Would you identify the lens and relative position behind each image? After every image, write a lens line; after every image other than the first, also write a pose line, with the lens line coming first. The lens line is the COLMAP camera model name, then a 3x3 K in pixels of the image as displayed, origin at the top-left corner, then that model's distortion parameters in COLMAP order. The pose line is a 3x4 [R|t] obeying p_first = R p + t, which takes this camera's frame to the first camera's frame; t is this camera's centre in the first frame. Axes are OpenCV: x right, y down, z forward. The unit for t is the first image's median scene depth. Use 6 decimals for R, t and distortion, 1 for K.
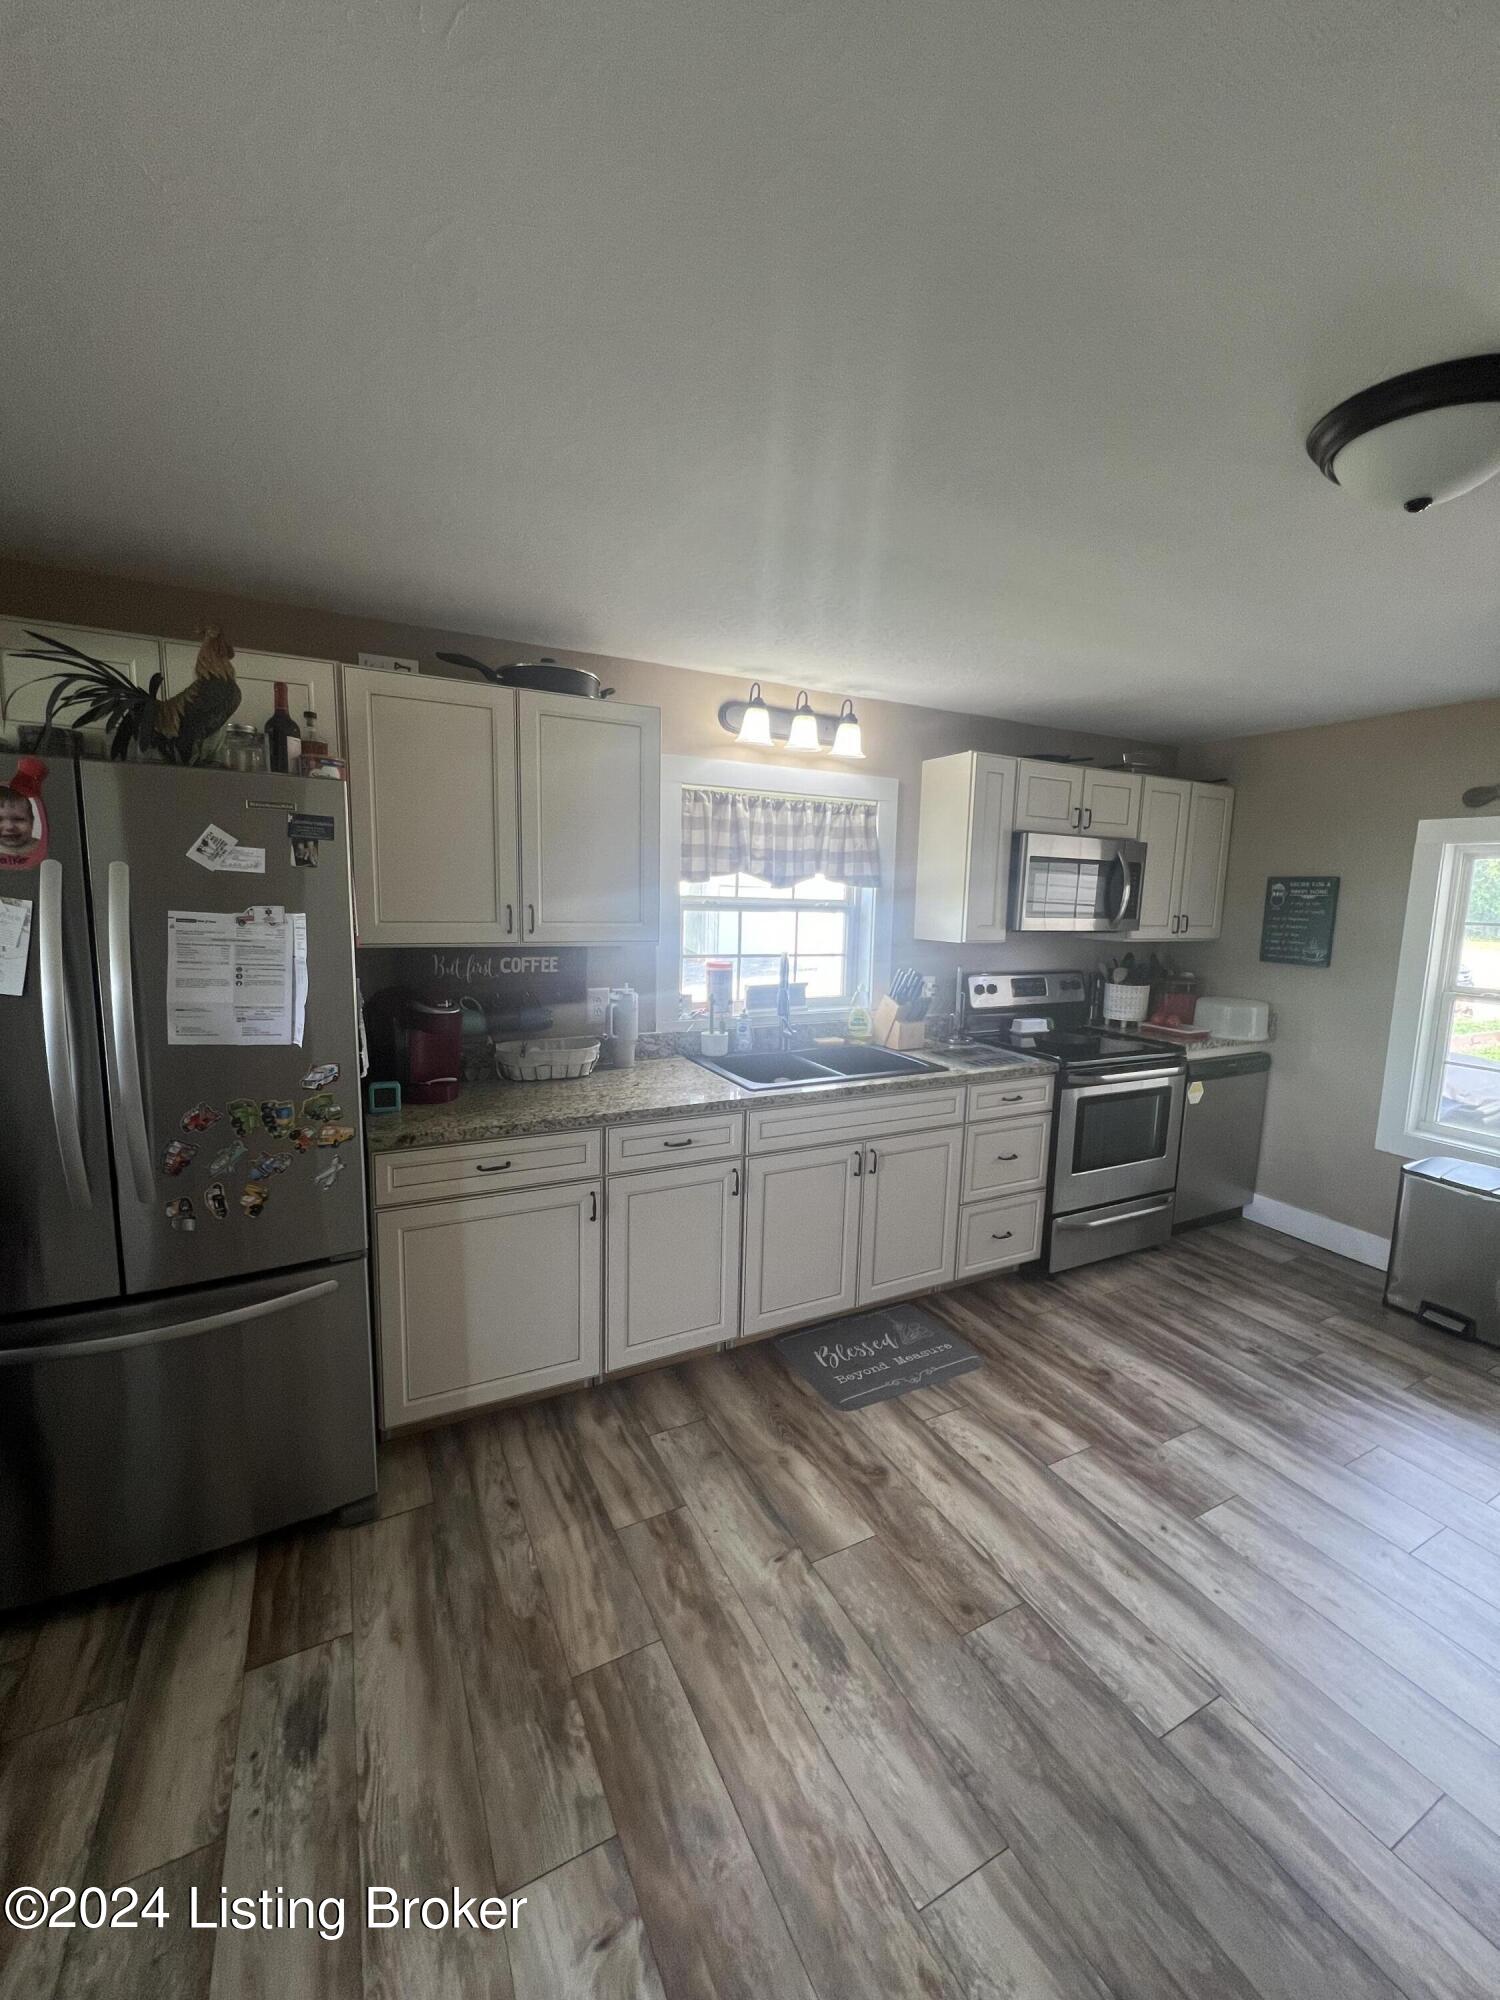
lens RADIAL K [[791.7, 0, 748.3], [0, 791.7, 997.6], [0, 0, 1]] dist [-0.000181, -0.000005]
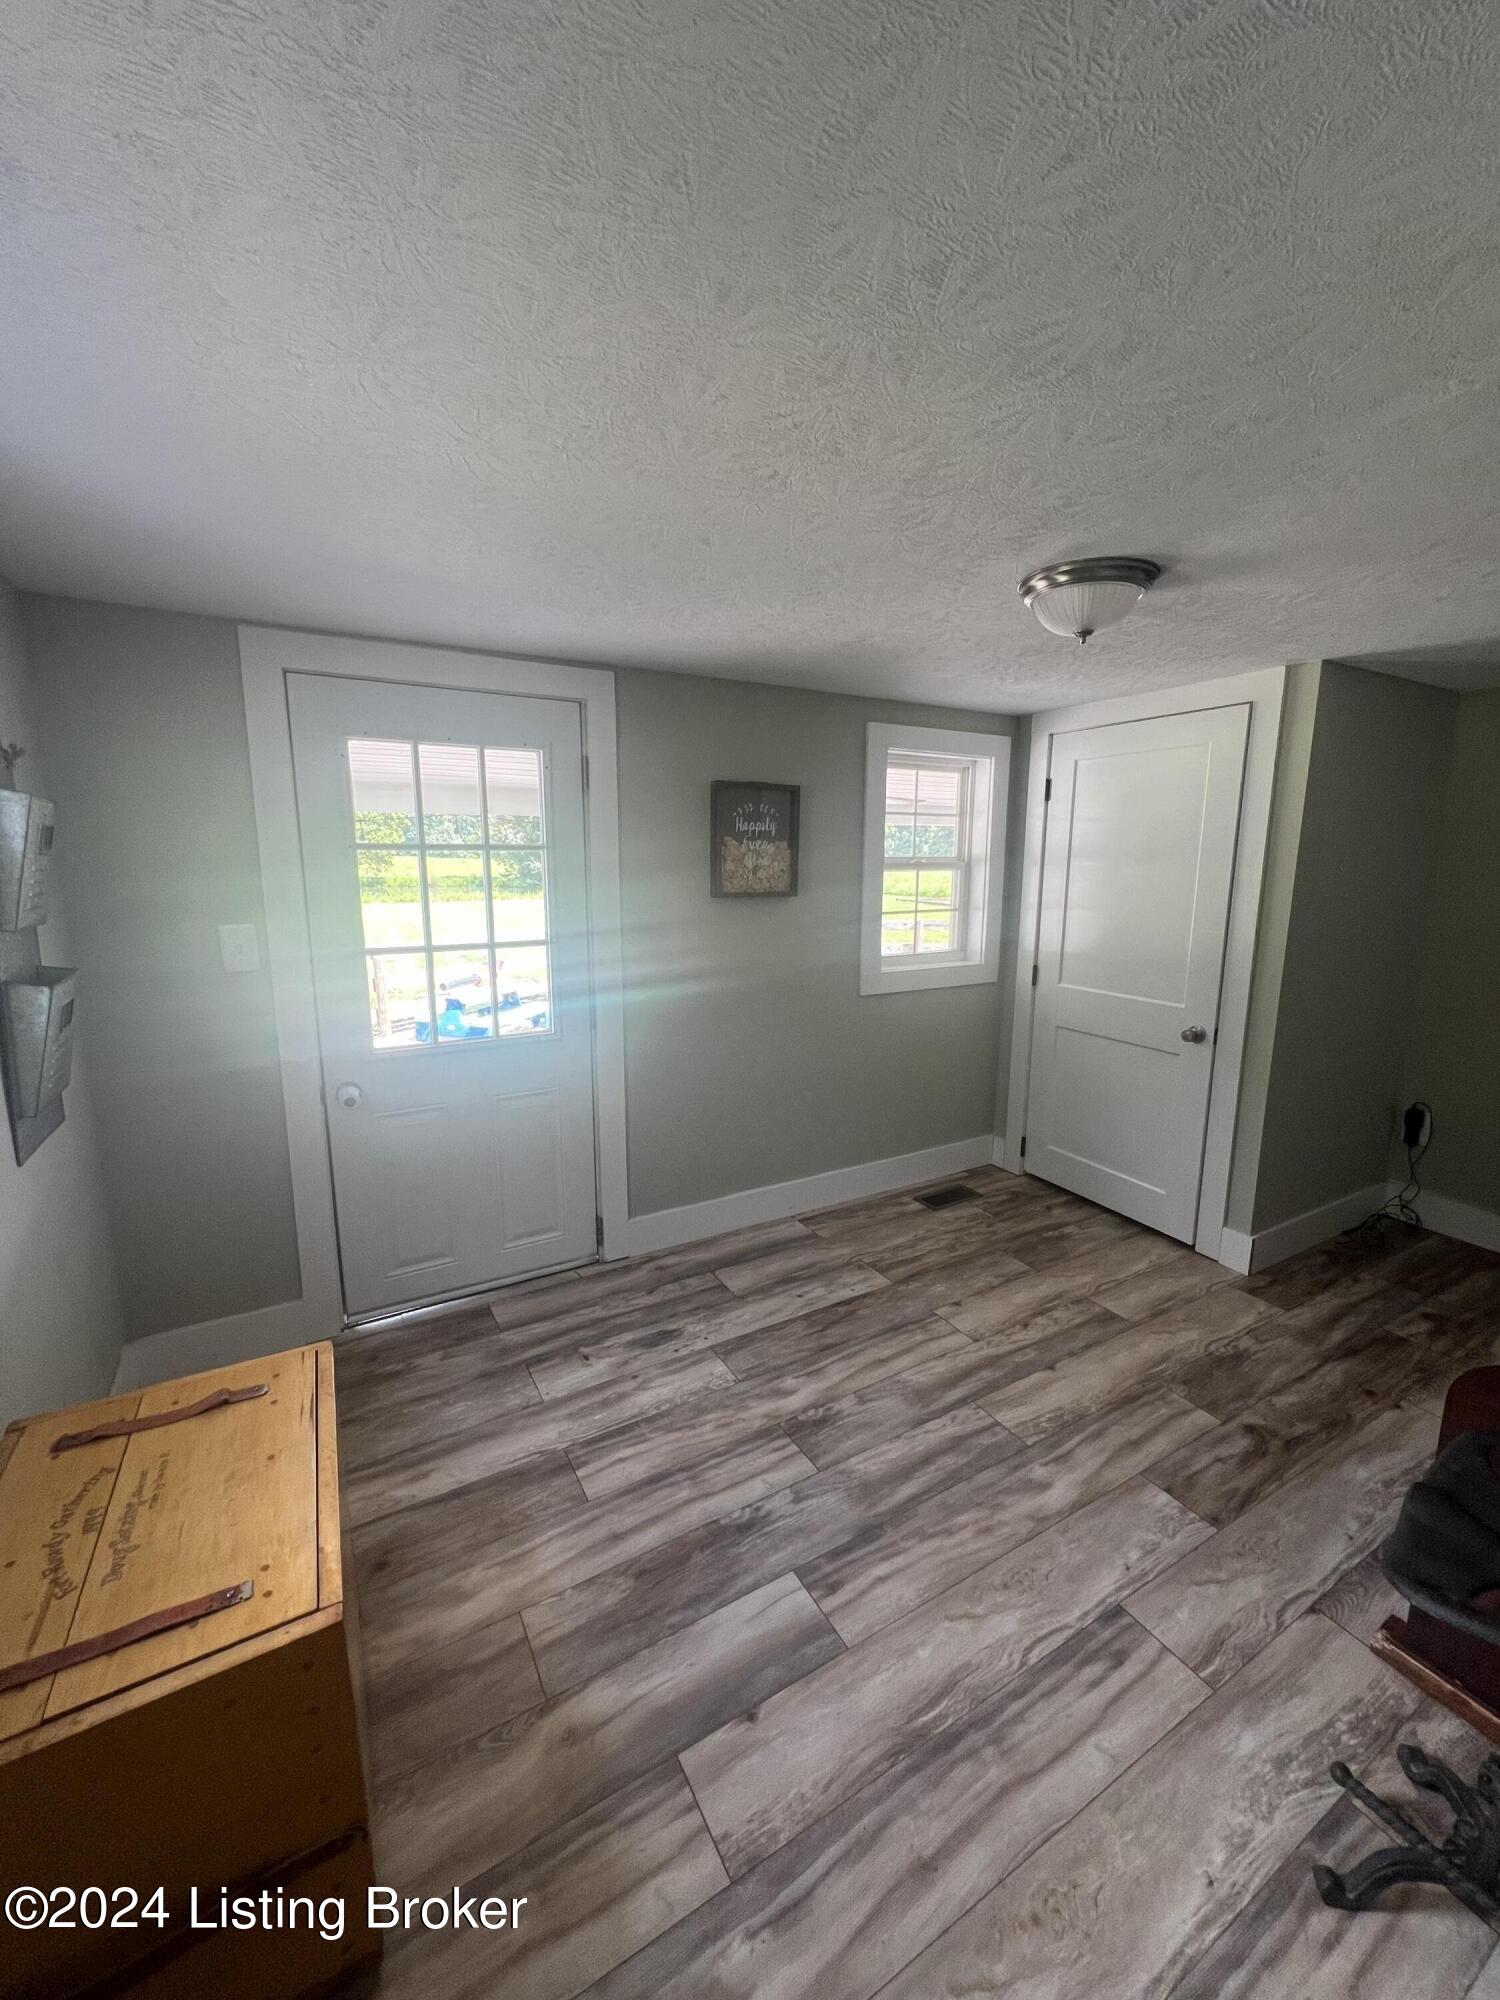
lens RADIAL K [[791.7, 0, 753.5], [0, 791.7, 996.9], [0, 0, 1]] dist [-0.000181, -0.000005]
pose [[-0.040931, -0.205473, 0.977807, -0.713002], [0.118995, 0.970659, 0.208952, -0.102440], [-0.992051, 0.124907, -0.015280, 0.717668]]
